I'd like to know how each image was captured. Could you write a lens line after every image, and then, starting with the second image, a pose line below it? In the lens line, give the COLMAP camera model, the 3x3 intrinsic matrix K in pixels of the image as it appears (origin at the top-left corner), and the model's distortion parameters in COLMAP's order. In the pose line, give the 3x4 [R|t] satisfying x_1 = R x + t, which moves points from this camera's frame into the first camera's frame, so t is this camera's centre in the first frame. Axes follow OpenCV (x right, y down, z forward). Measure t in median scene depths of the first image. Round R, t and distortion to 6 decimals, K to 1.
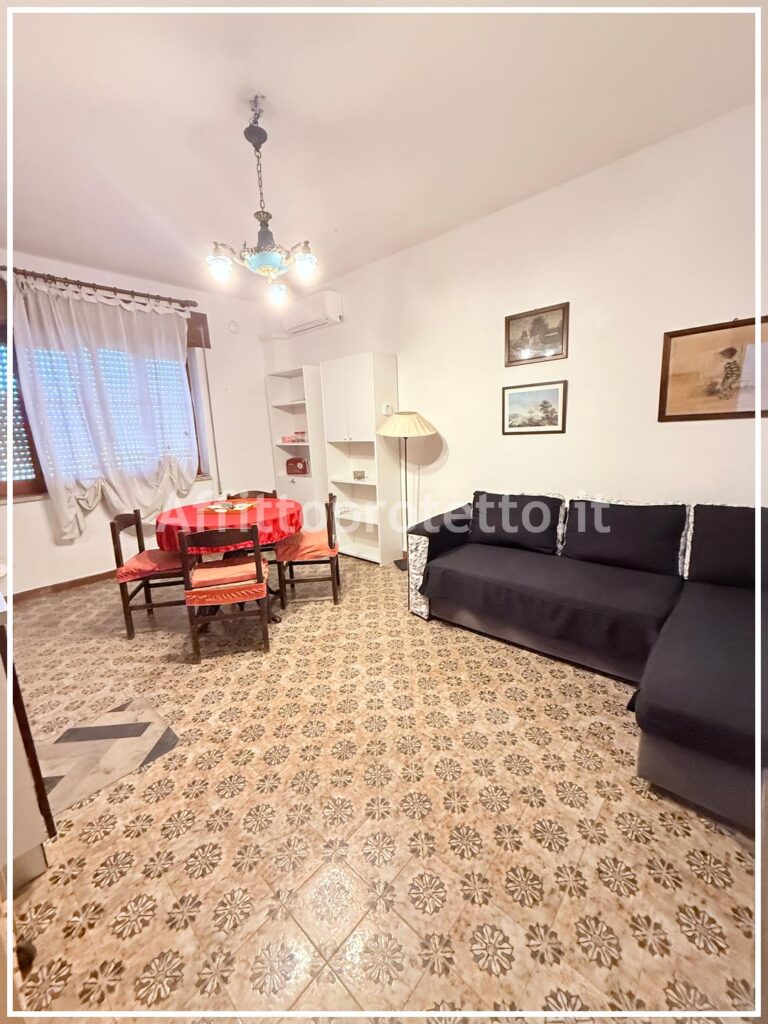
lens RADIAL K [[408.6, 0, 383.6], [0, 408.6, 511.0], [0, 0, 1]] dist [0.001470, -0.000130]
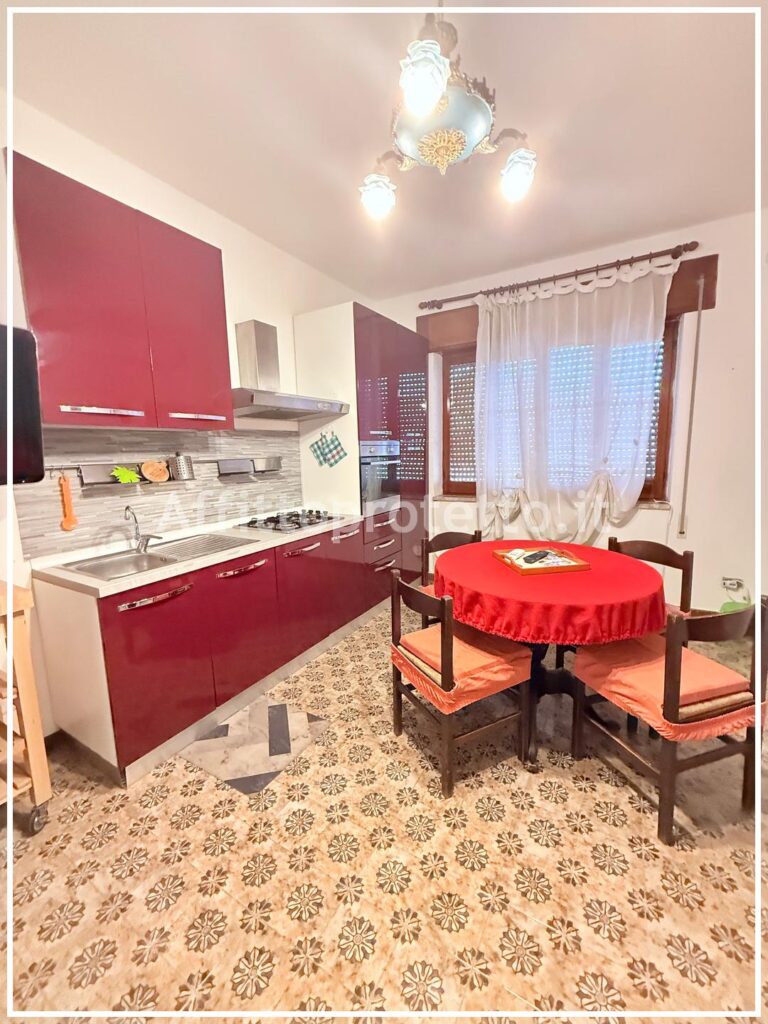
lens RADIAL K [[408.6, 0, 384.6], [0, 408.6, 507.1], [0, 0, 1]] dist [0.001470, -0.000130]
pose [[0.210149, 0.172370, -0.962354, 0.238611], [-0.175423, 0.975008, 0.136329, -0.168778], [0.961803, 0.140170, 0.235135, 0.725066]]
